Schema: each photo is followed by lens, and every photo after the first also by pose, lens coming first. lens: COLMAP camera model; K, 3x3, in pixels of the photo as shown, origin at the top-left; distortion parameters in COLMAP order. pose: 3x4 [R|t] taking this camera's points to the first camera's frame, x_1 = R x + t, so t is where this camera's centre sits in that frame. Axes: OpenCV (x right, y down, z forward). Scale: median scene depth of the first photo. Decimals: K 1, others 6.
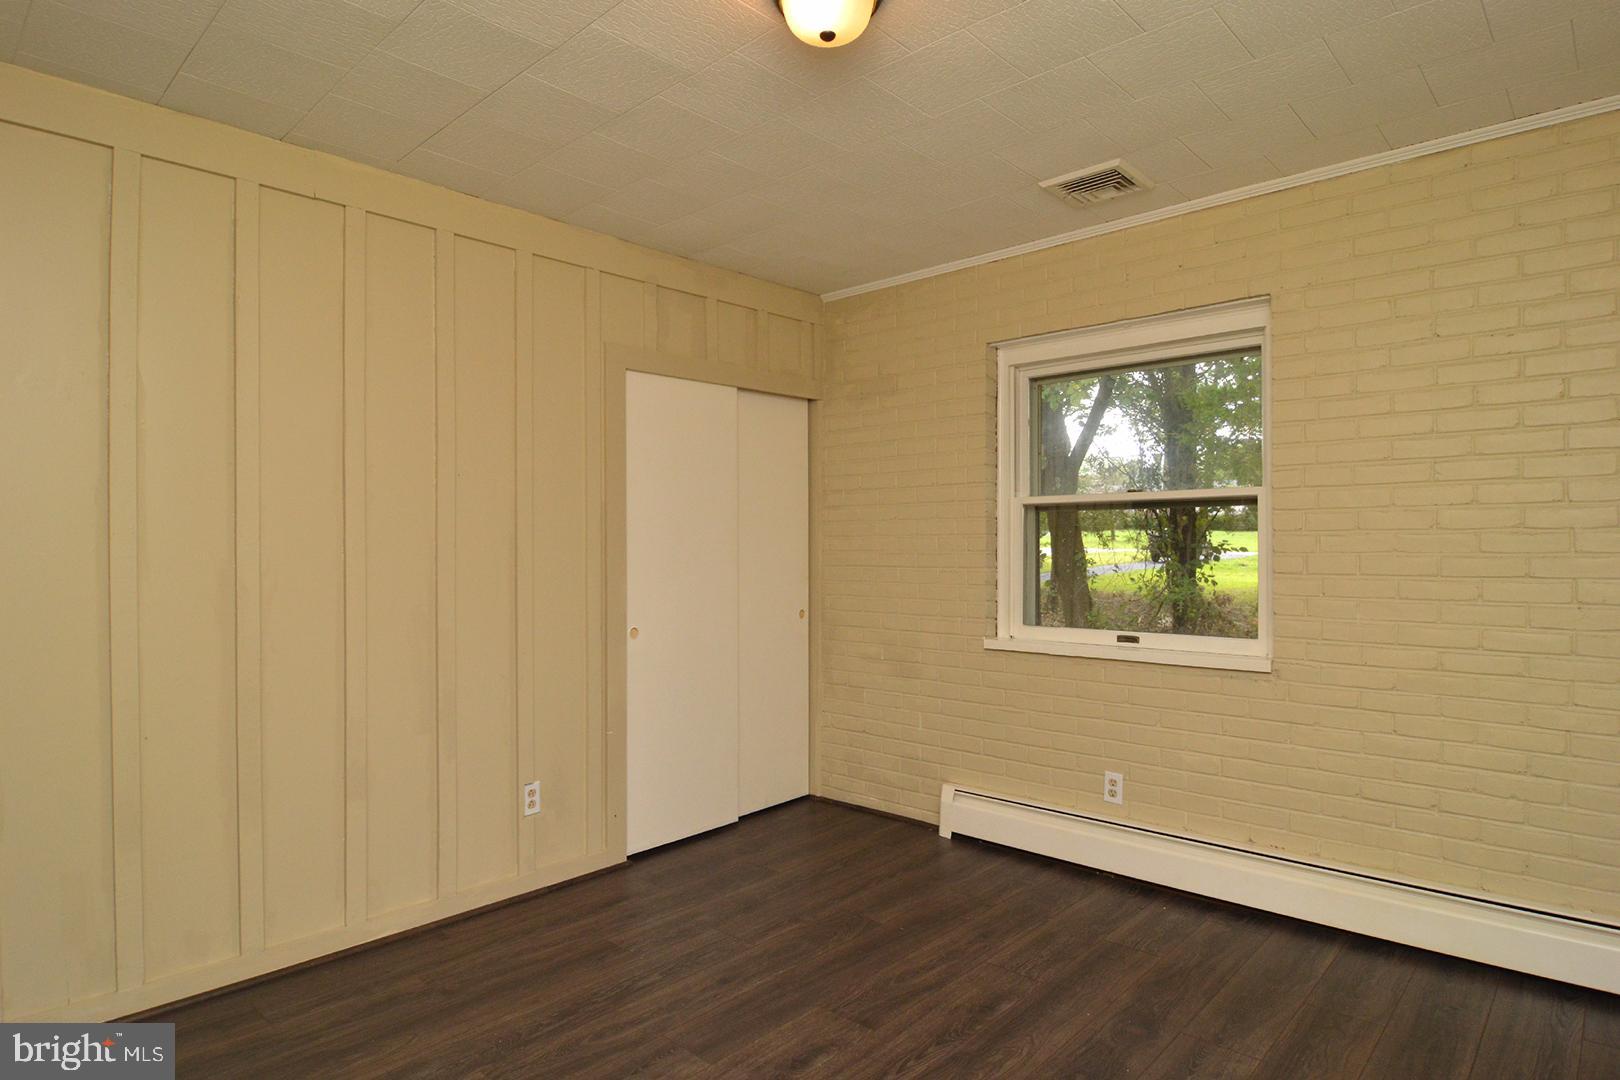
lens RADIAL K [[880.8, 0, 807.5], [0, 880.8, 547.2], [0, 0, 1]] dist [-0.005501, -0.010146]
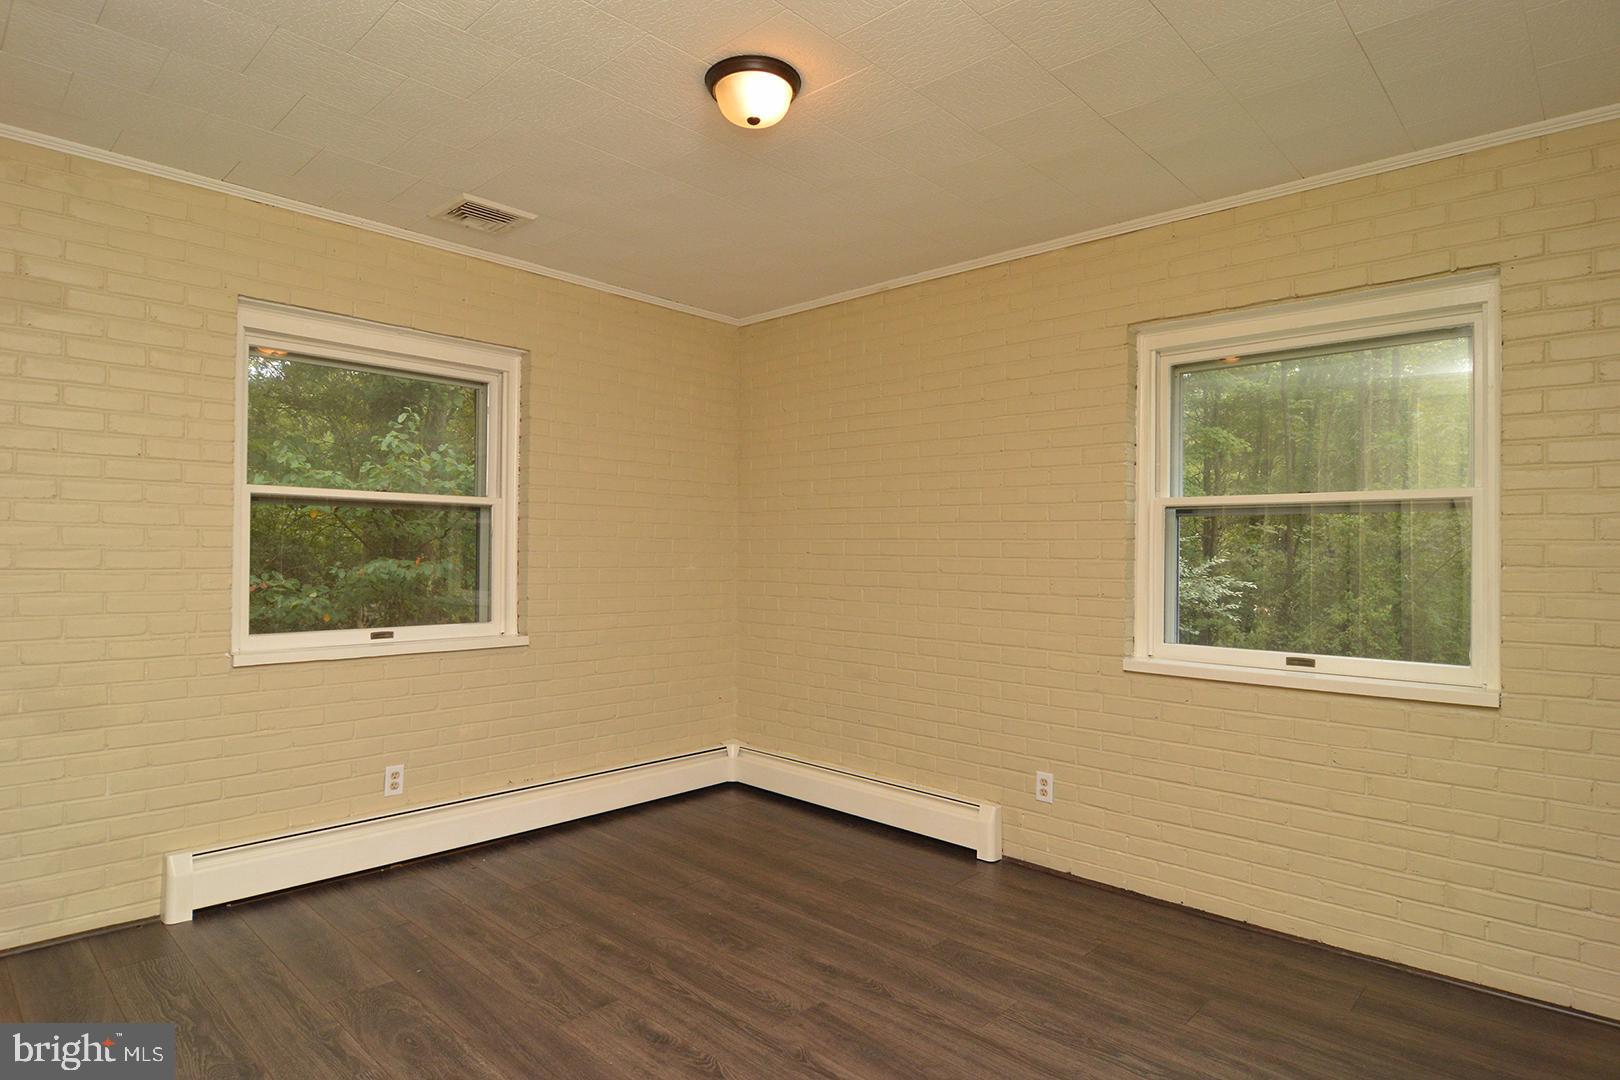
lens RADIAL K [[880.8, 0, 807.5], [0, 880.8, 547.2], [0, 0, 1]] dist [-0.005501, -0.010146]
pose [[0.016095, 0.002772, 0.999867, -0.741938], [-0.018696, 0.999822, -0.002471, -0.004860], [-0.999696, -0.018654, 0.016144, 0.564440]]
